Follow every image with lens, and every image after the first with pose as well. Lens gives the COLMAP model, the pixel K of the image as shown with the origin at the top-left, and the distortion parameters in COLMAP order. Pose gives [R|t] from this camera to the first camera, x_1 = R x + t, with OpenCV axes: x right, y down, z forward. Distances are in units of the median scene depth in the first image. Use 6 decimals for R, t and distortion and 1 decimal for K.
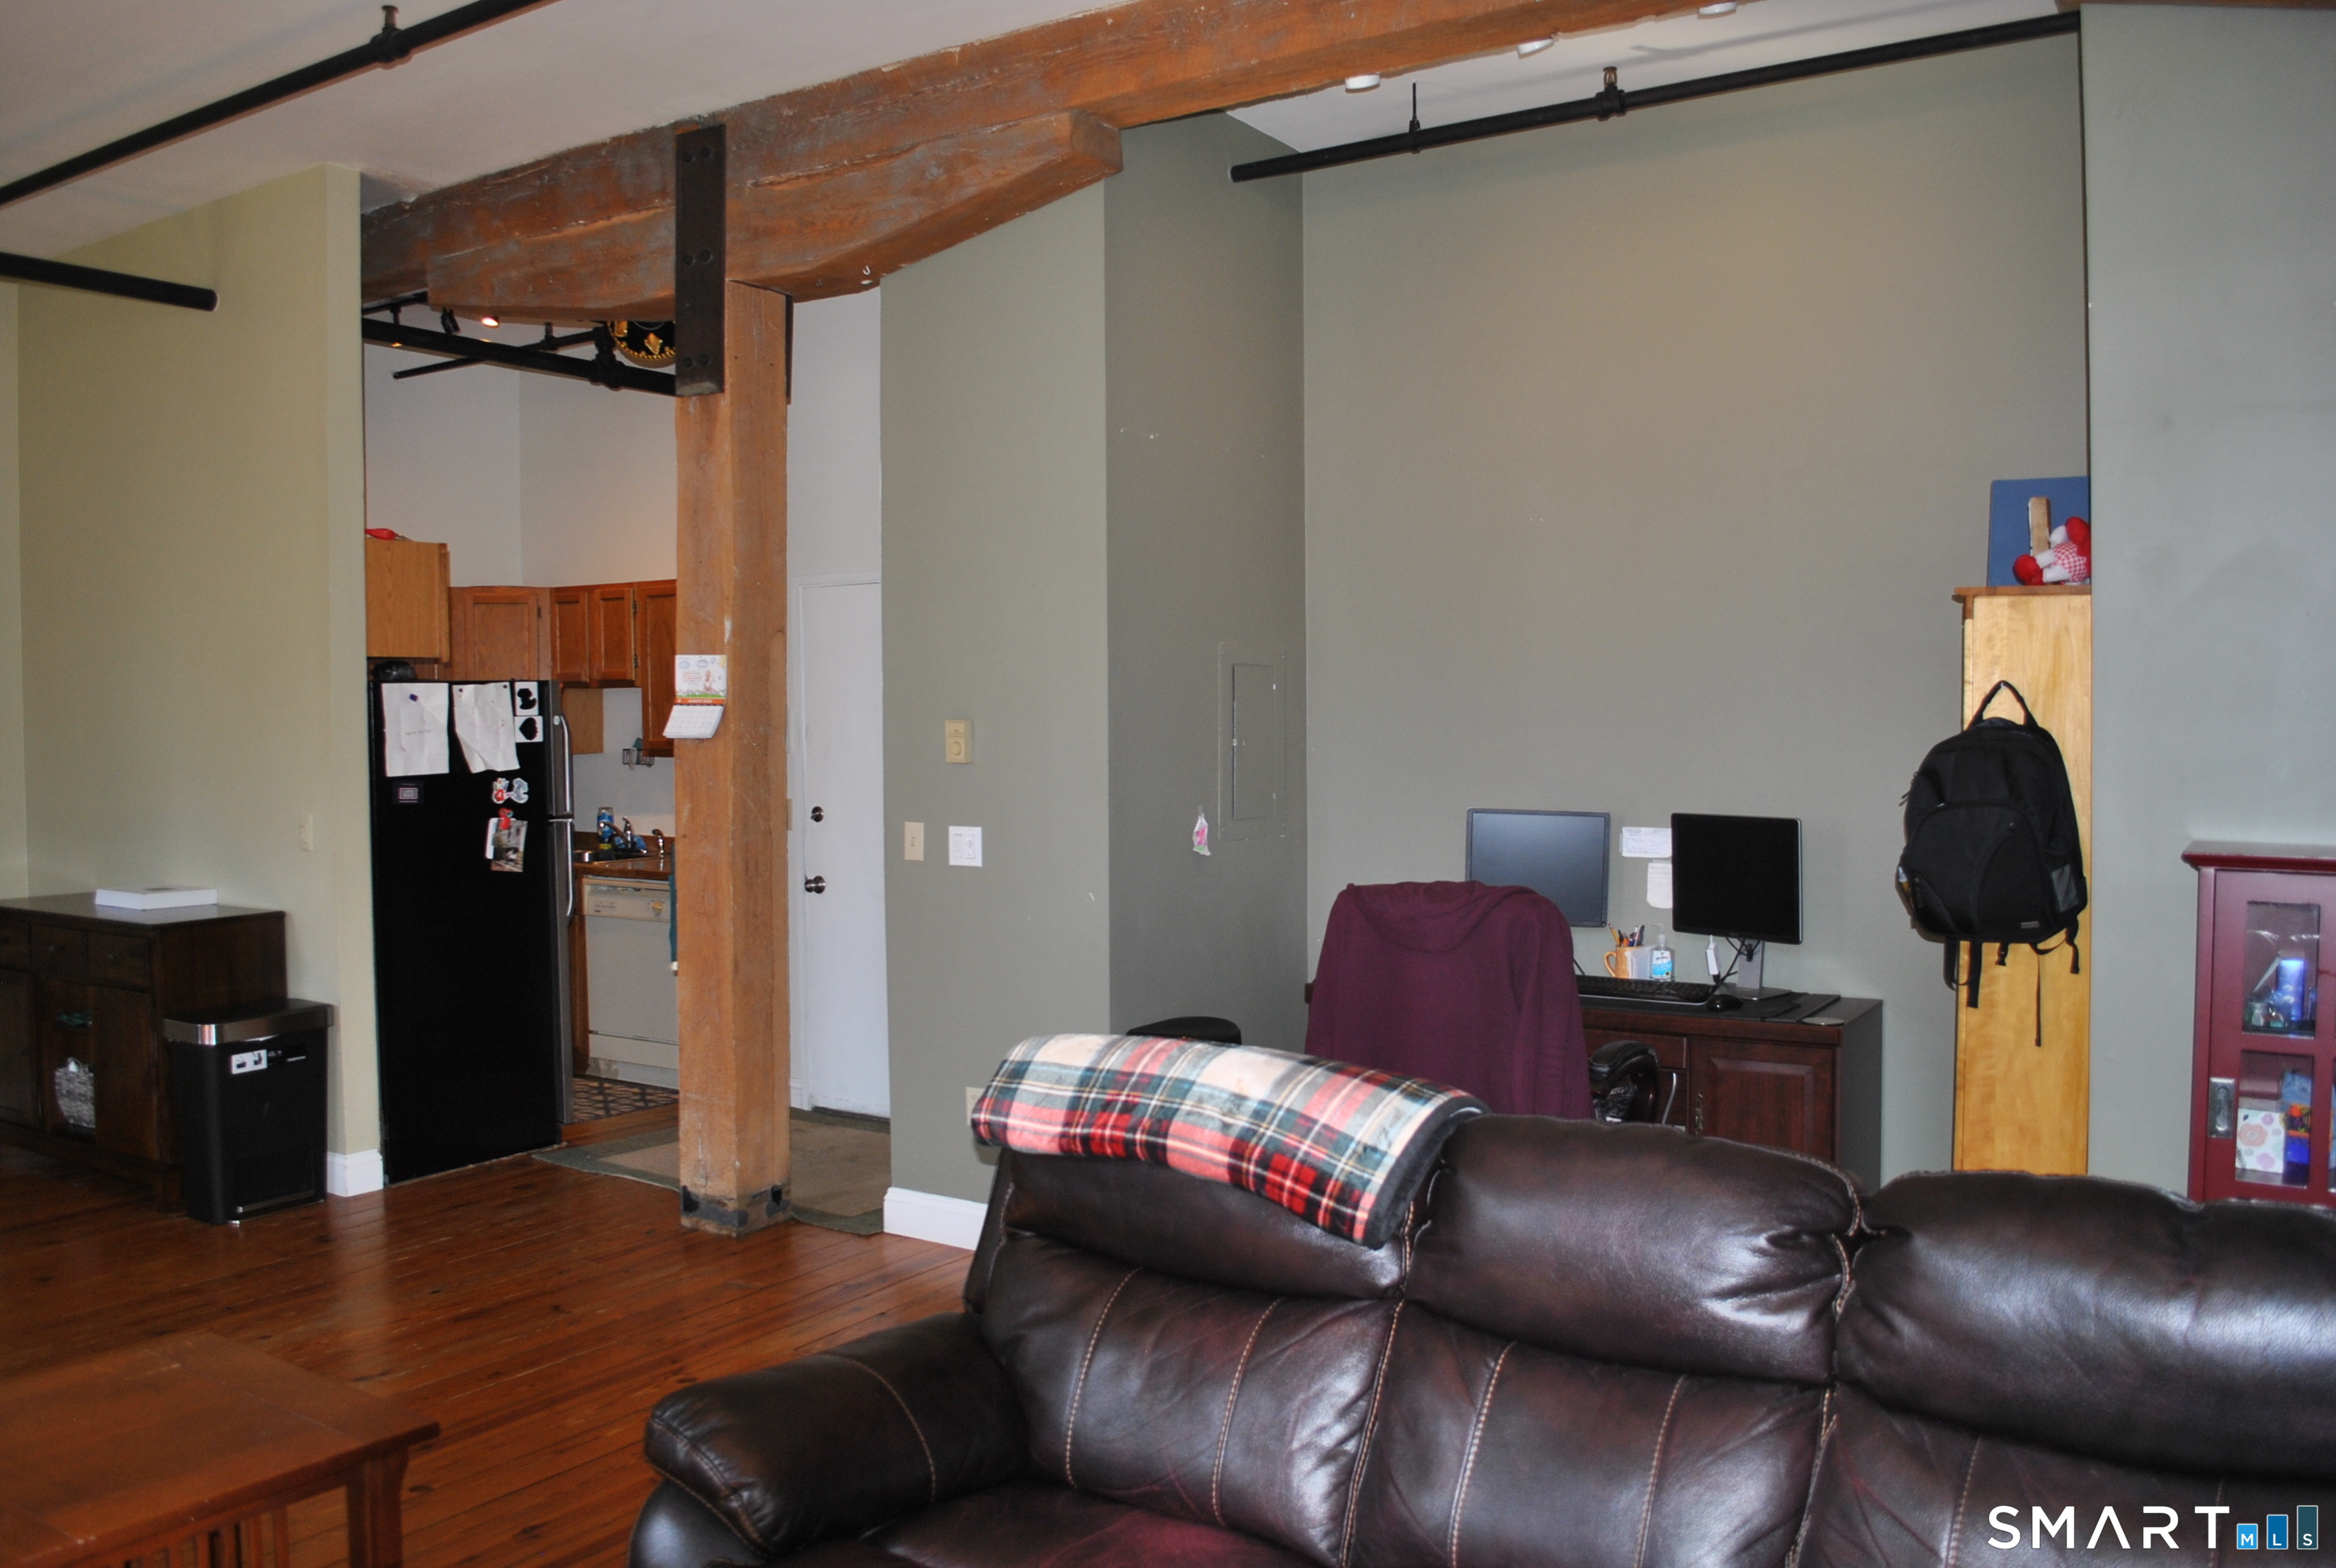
lens RADIAL K [[1861.3, 0, 1164.1], [0, 1861.3, 773.5], [0, 0, 1]] dist [-0.088137, 0.017536]
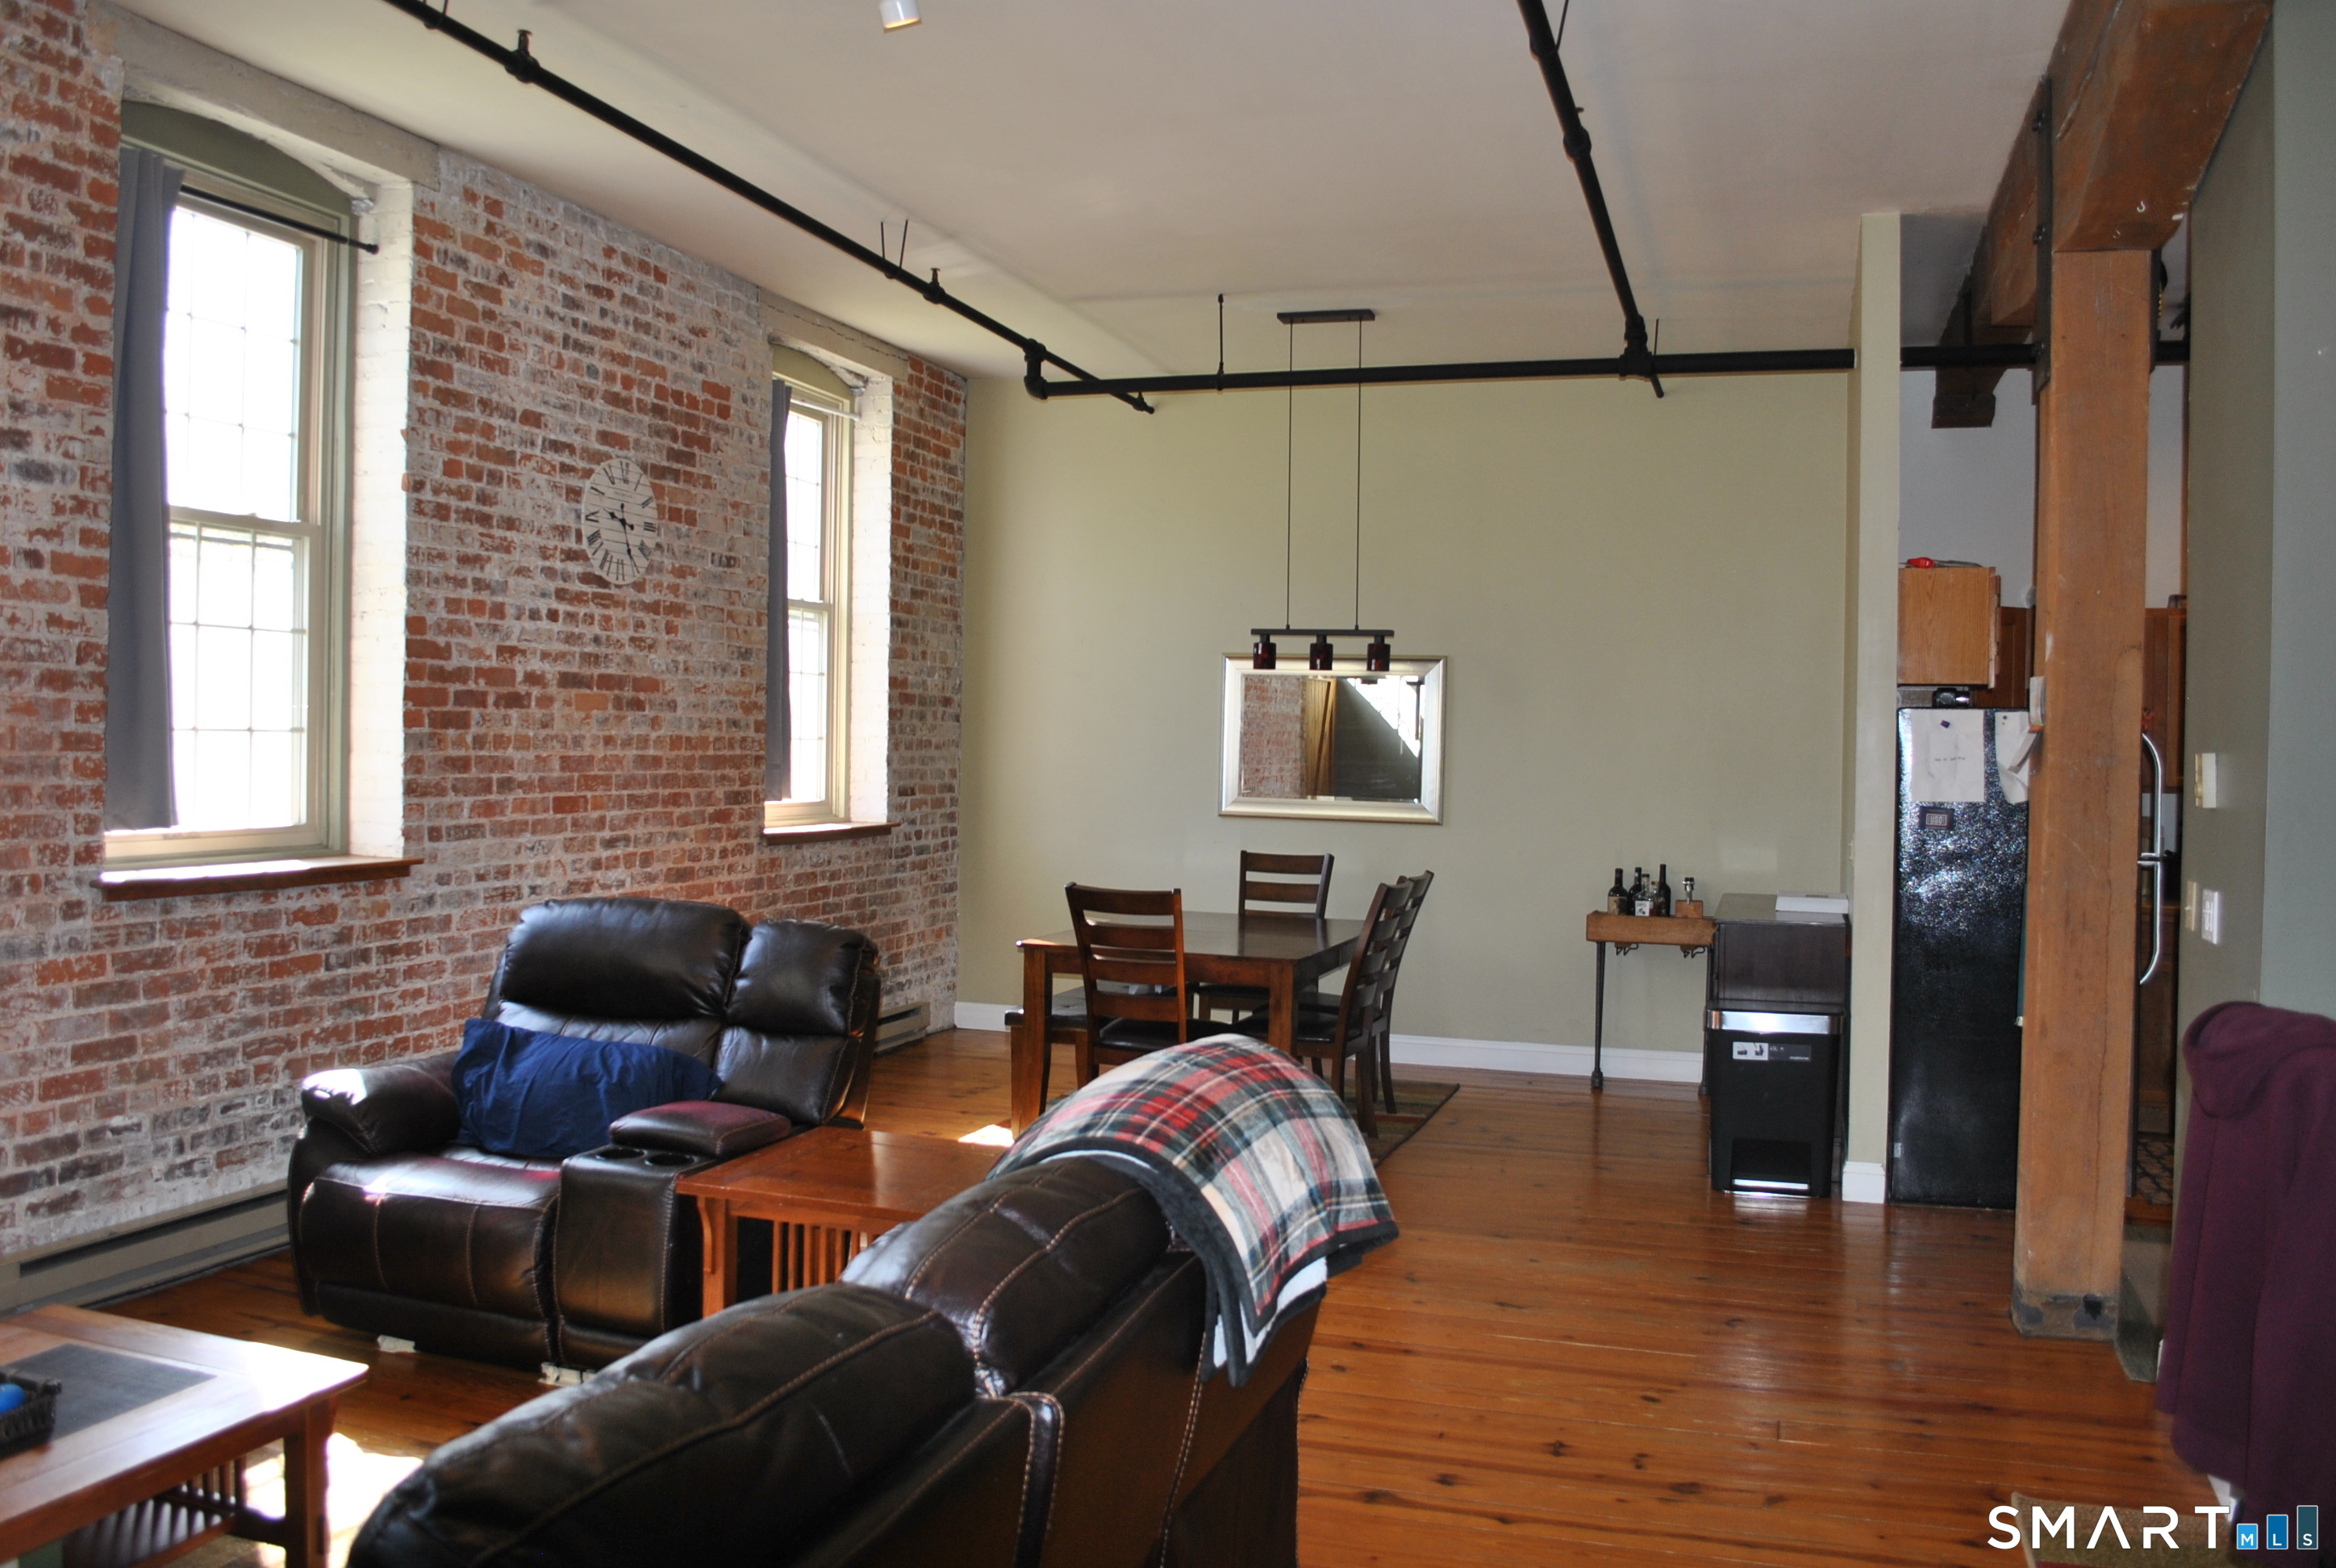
lens RADIAL K [[1861.3, 0, 1178.8], [0, 1861.3, 781.1], [0, 0, 1]] dist [-0.088137, 0.017536]
pose [[0.265994, 0.032003, -0.963443, 0.480528], [-0.050537, 0.998537, 0.019216, -0.009202], [0.962649, 0.043578, 0.267222, 0.361886]]
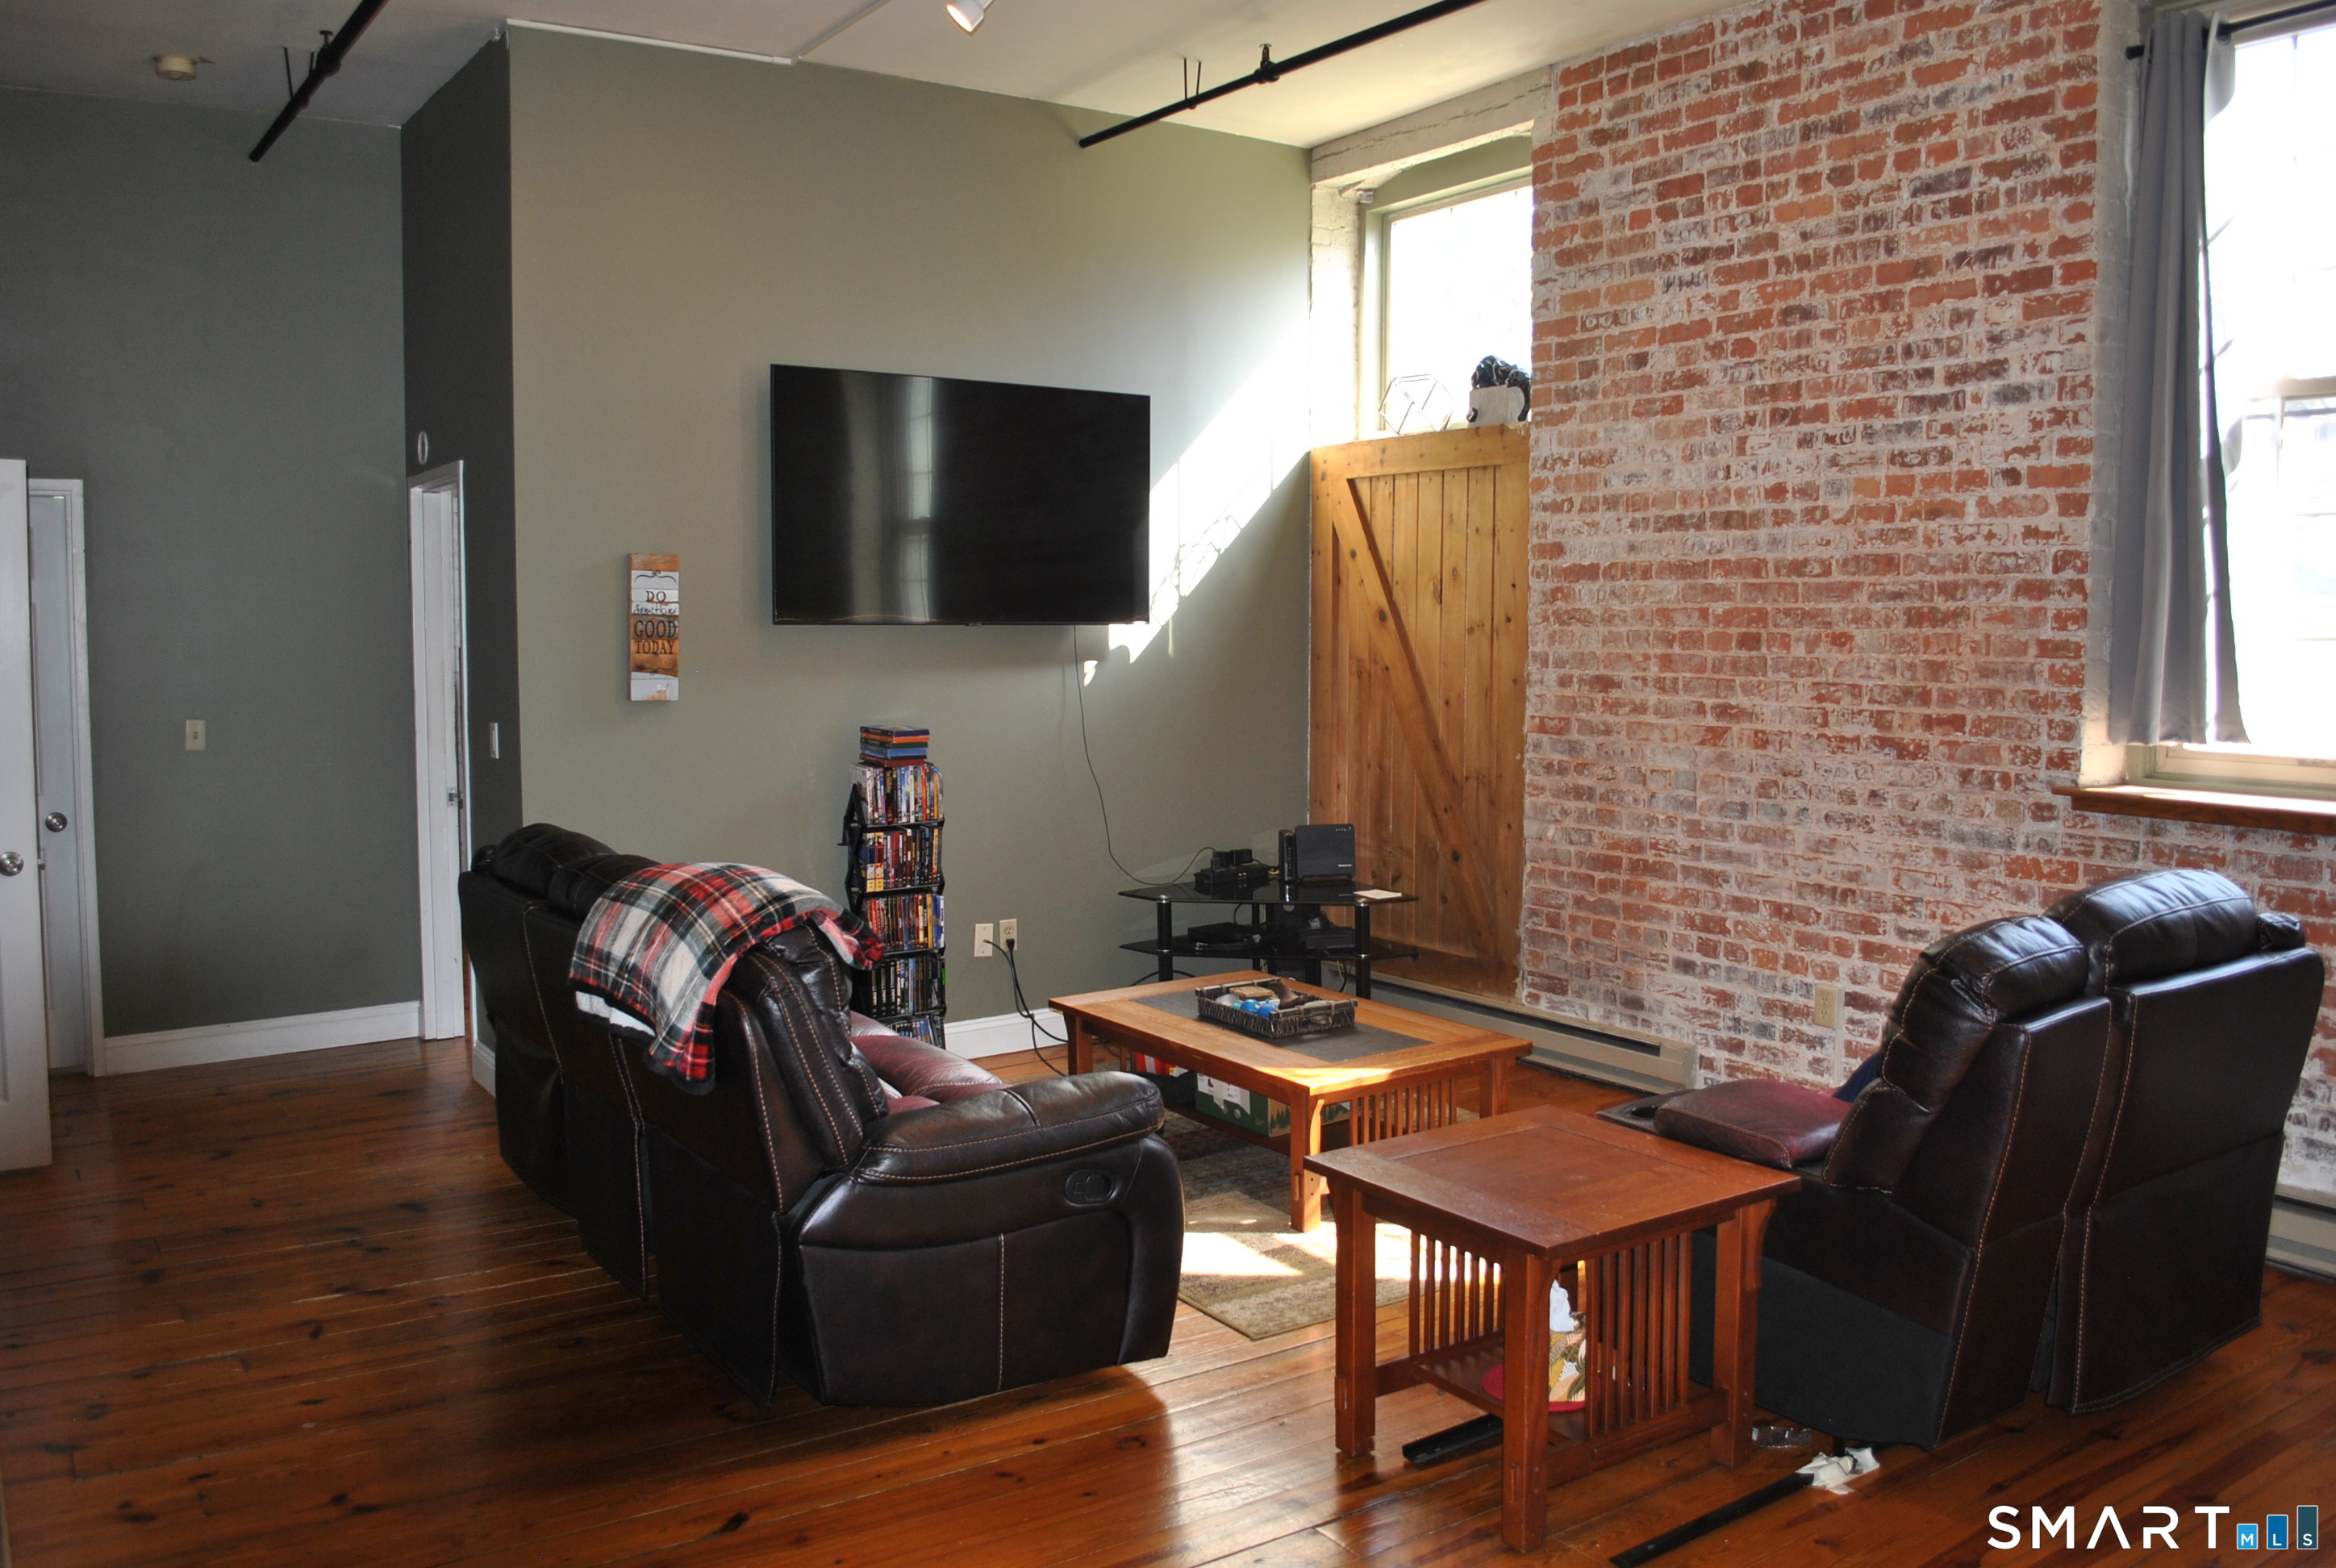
lens RADIAL K [[1861.3, 0, 1171.0], [0, 1861.3, 780.3], [0, 0, 1]] dist [-0.088137, 0.017536]
pose [[-0.927341, -0.025565, 0.373343, -0.410850], [0.018595, 0.993283, 0.114205, -0.030569], [-0.373755, 0.112850, -0.920637, 1.063428]]
